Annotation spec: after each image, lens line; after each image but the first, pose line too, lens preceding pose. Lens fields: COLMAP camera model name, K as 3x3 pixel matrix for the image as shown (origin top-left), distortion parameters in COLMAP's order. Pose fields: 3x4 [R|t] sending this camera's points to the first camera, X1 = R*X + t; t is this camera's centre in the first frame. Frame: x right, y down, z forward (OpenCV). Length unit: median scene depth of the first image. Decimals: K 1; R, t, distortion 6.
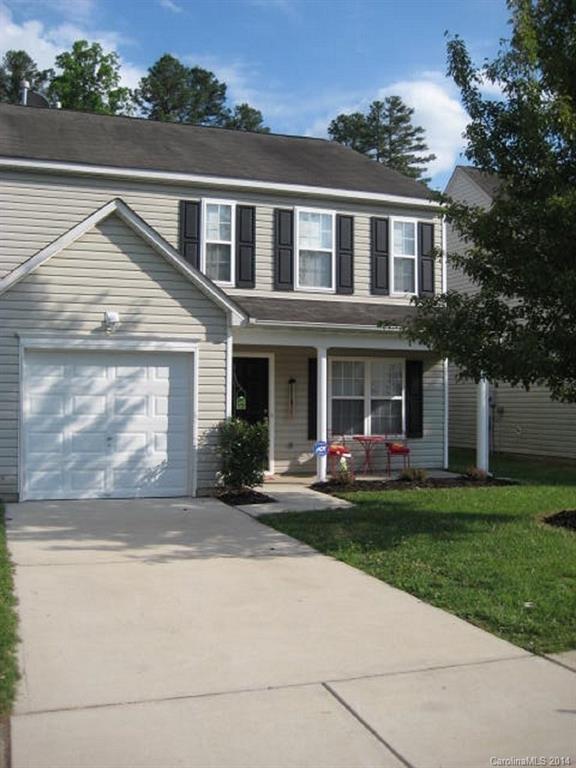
lens RADIAL K [[780.1, 0, 293.5], [0, 780.1, 378.2], [0, 0, 1]] dist [-0.084730, 0.000000]
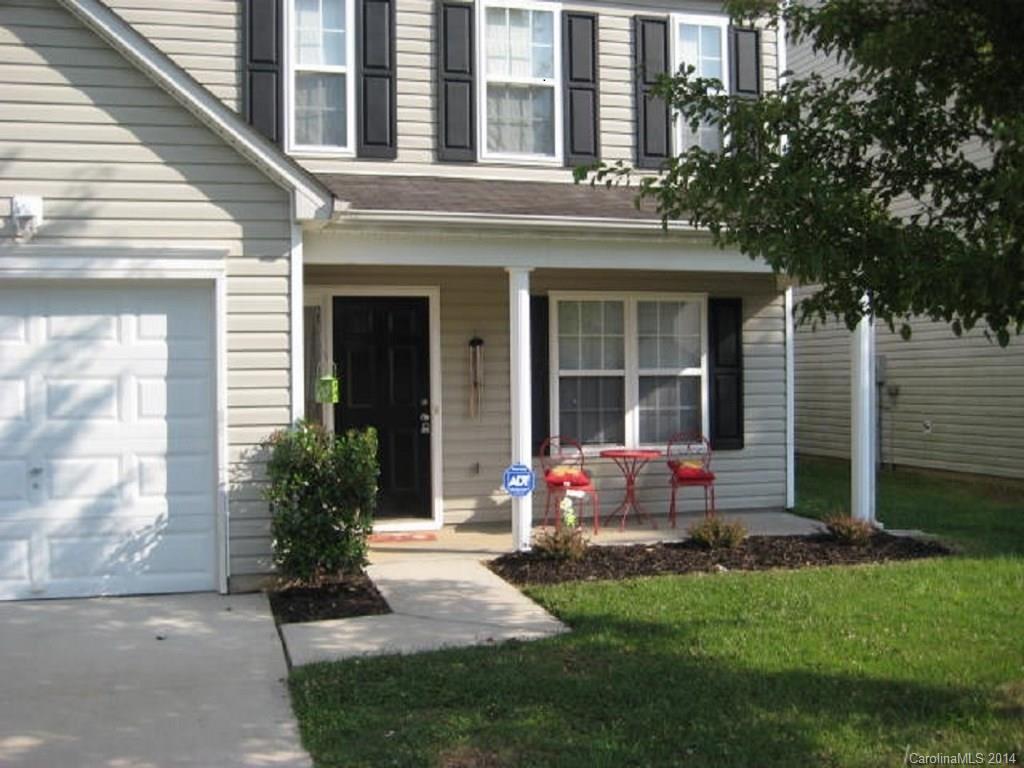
lens RADIAL K [[1040.1, 0, 500.8], [0, 1040.1, 393.3], [0, 0, 1]] dist [-0.084730, 0.000000]
pose [[0.995371, -0.015884, -0.094782, 0.084797], [0.019975, 0.998902, 0.042370, 0.009591], [0.094005, -0.044067, 0.994596, 0.362493]]
